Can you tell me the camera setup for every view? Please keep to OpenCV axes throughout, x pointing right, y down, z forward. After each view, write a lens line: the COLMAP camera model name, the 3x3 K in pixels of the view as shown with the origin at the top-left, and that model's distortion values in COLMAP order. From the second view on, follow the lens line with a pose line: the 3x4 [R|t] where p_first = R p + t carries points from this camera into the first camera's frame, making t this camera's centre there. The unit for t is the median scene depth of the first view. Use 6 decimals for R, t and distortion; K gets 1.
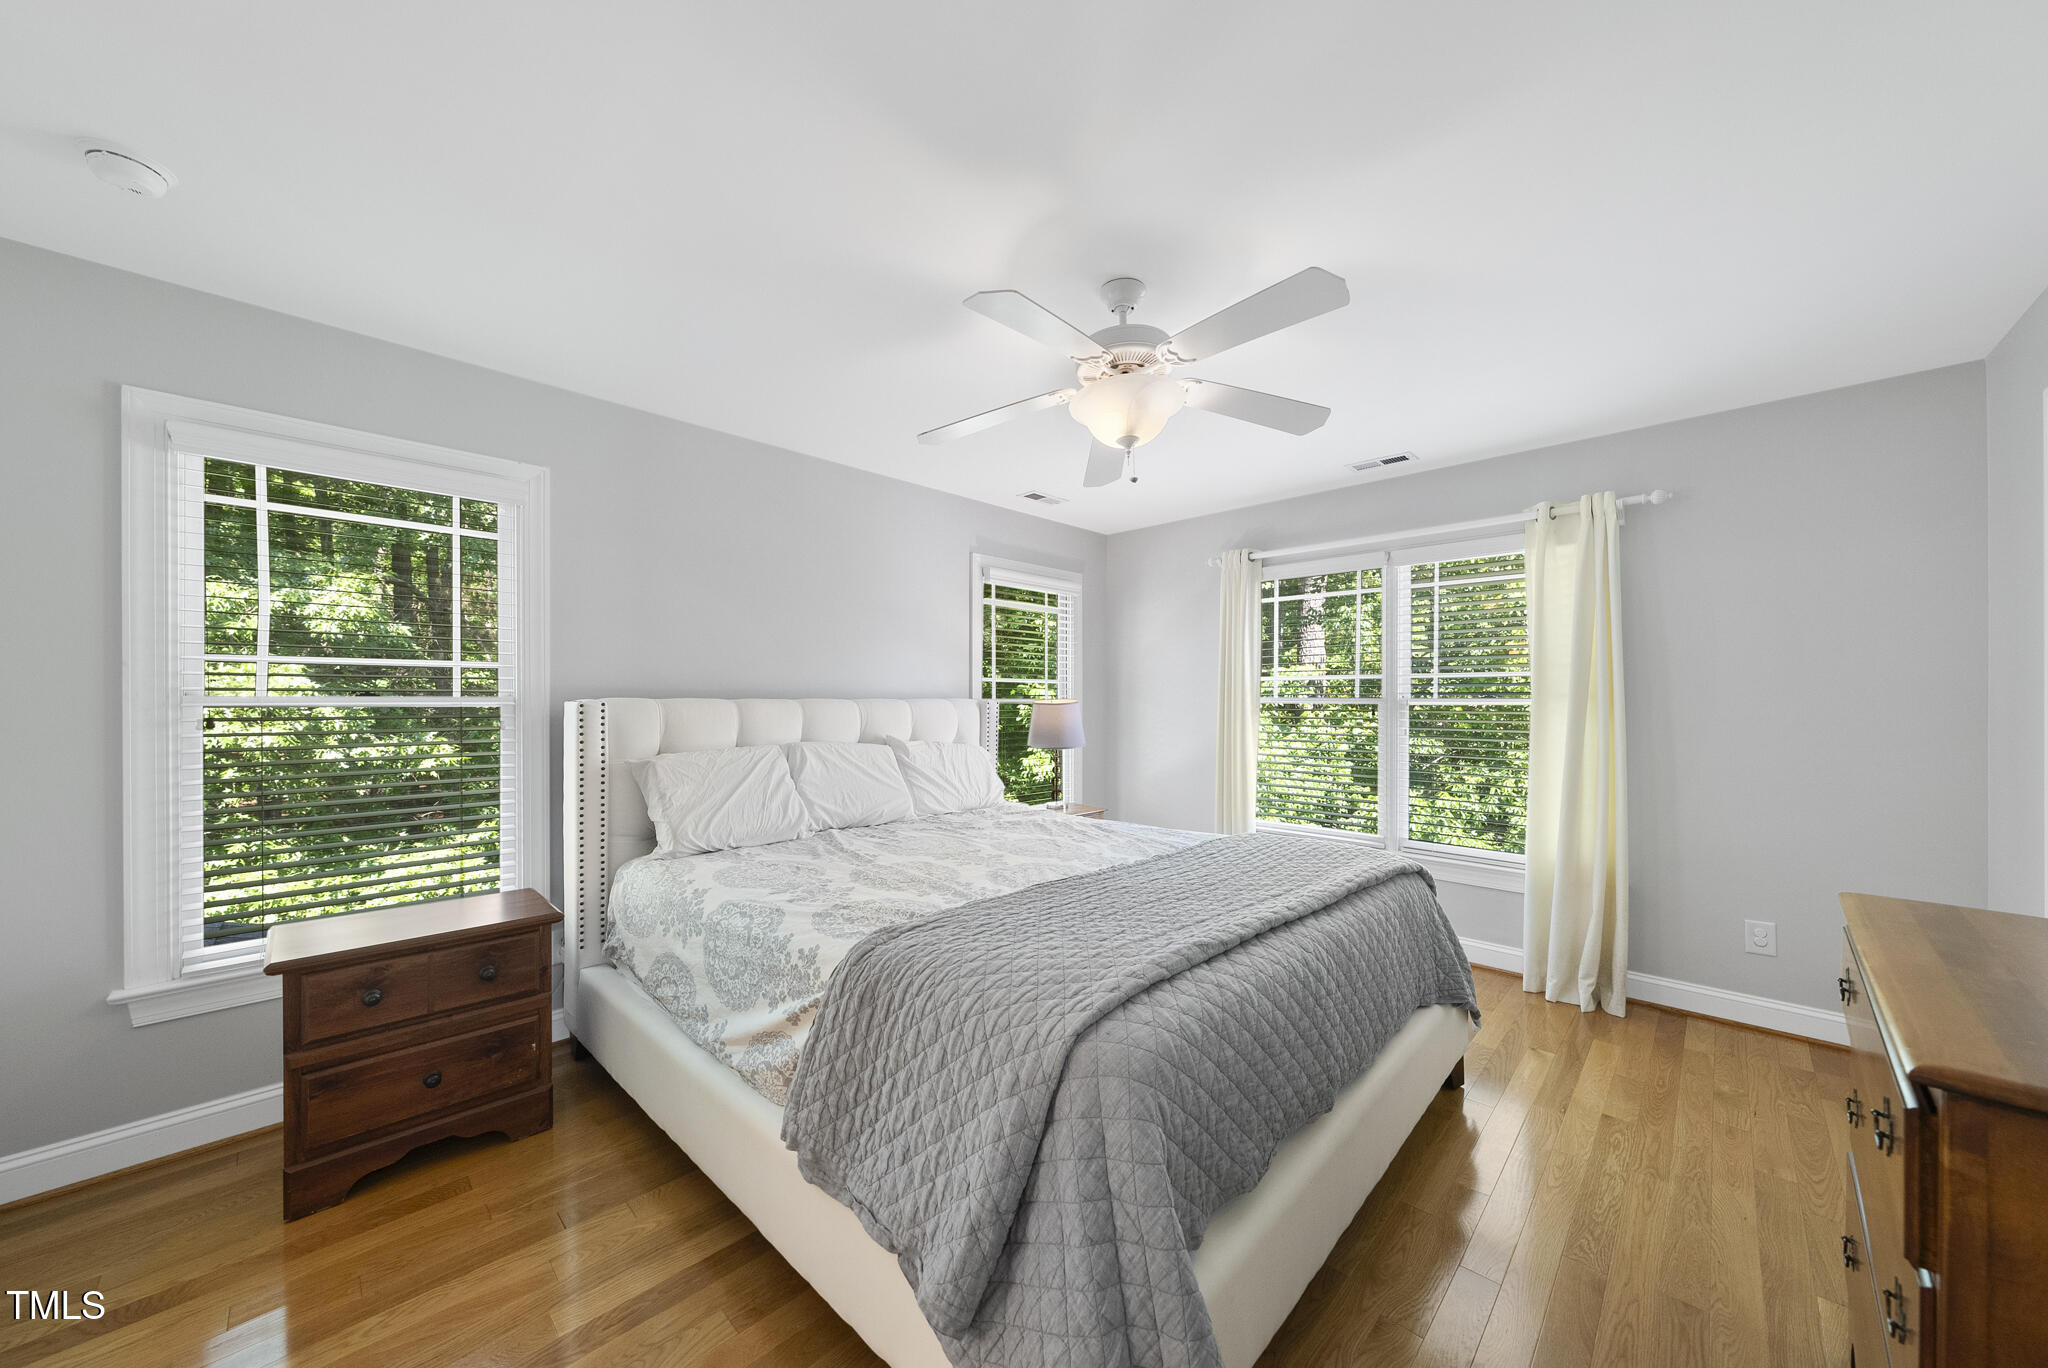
lens RADIAL K [[706.6, 0, 1017.3], [0, 706.6, 693.0], [0, 0, 1]] dist [-0.001244, 0.000331]
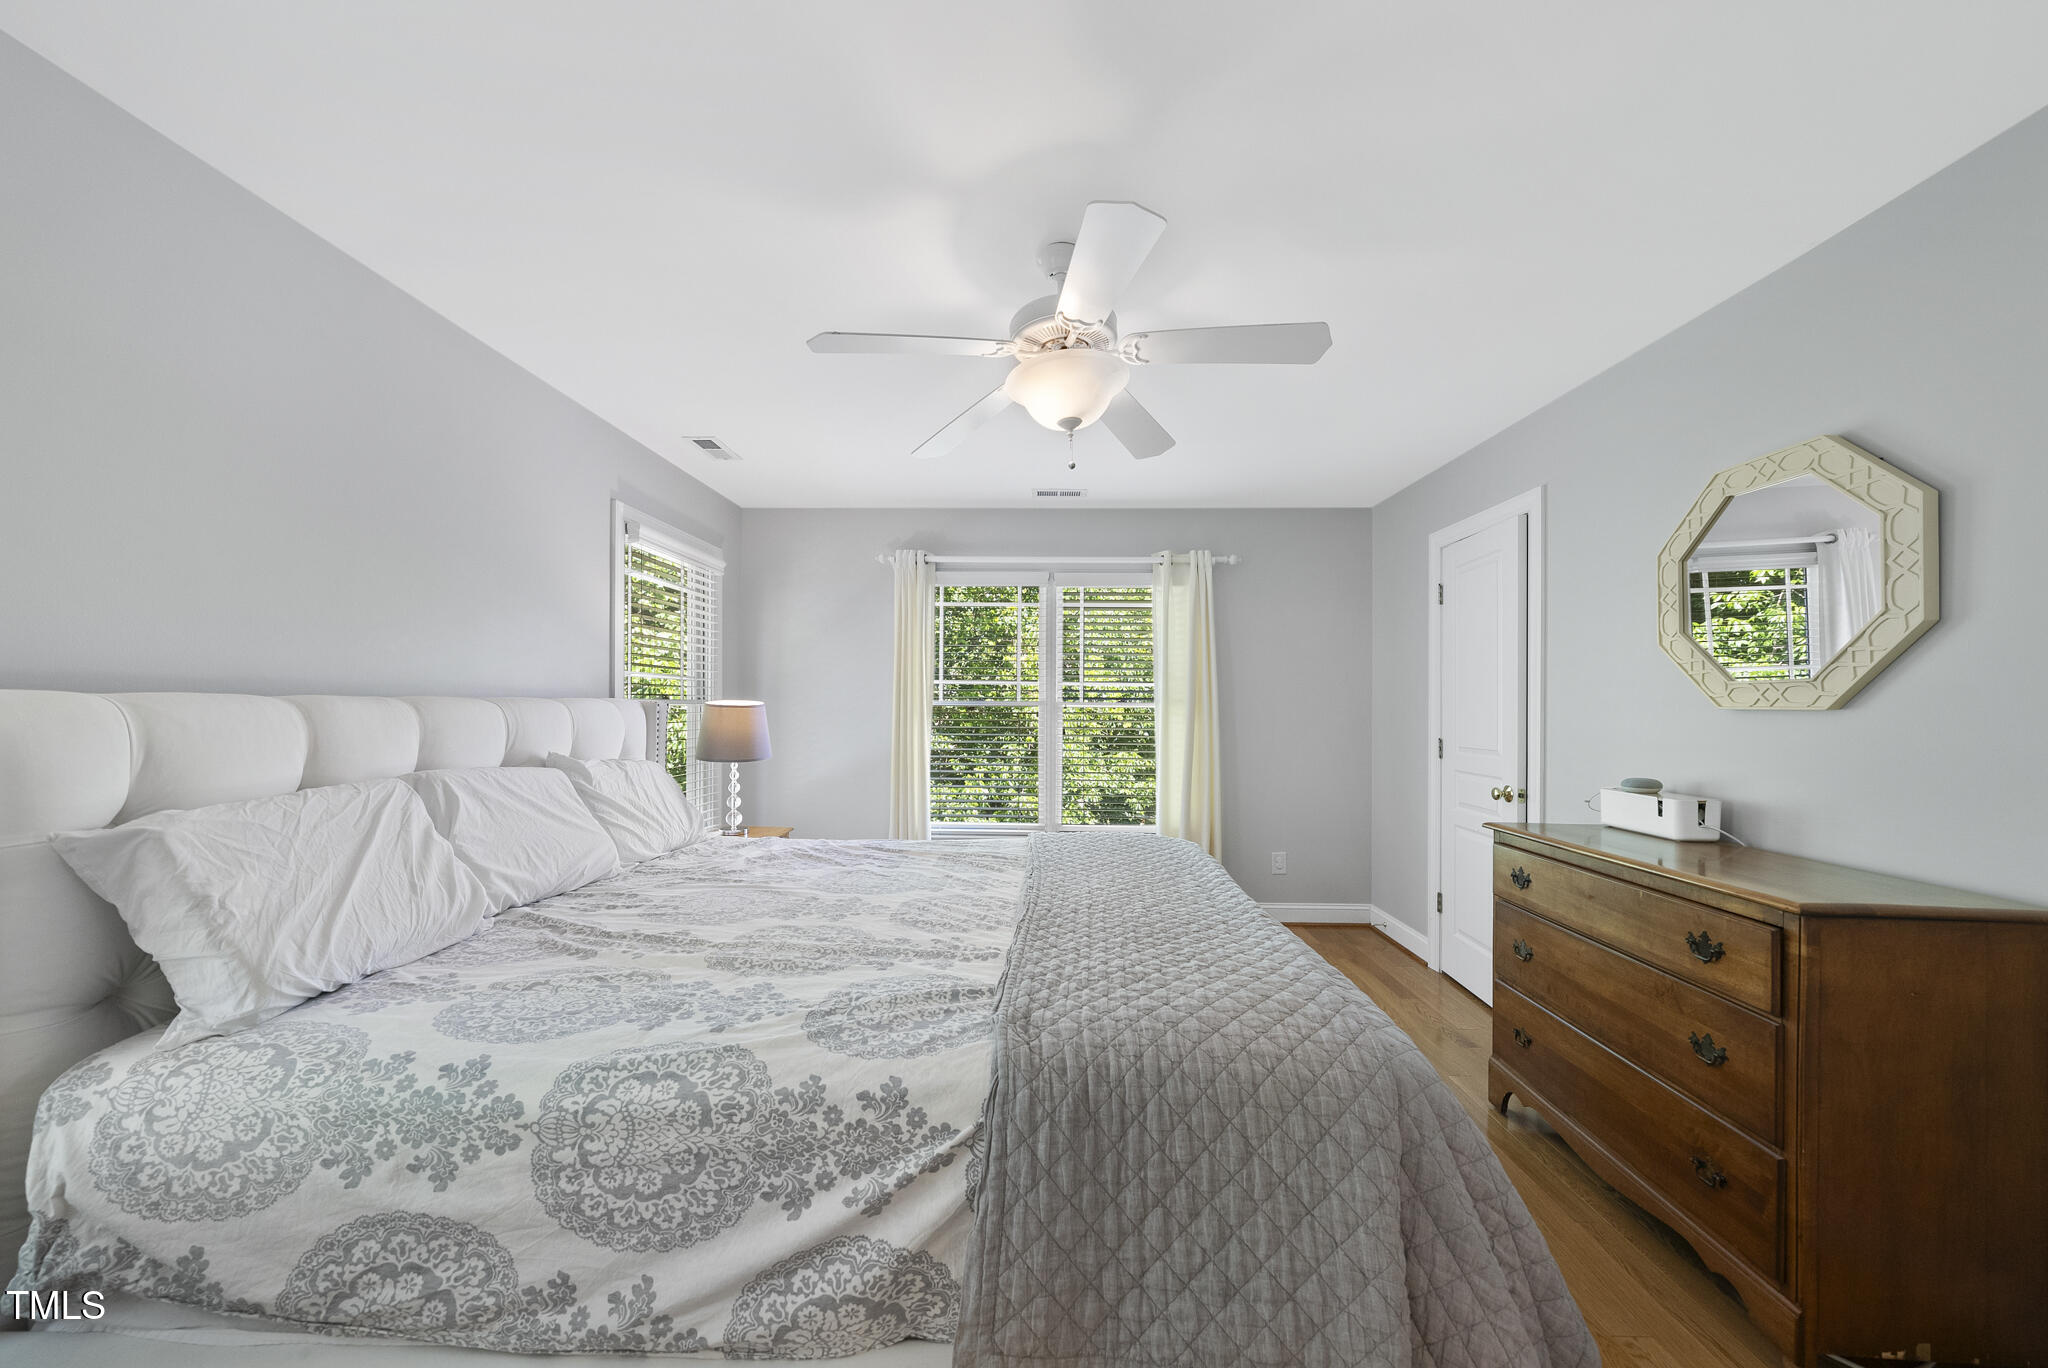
lens RADIAL K [[706.6, 0, 1025.8], [0, 706.6, 701.8], [0, 0, 1]] dist [-0.001244, 0.000331]
pose [[0.736636, 0.006195, 0.676261, -0.368975], [-0.013386, 0.999896, 0.005421, 0.002724], [-0.676157, -0.013046, 0.736642, 0.255079]]
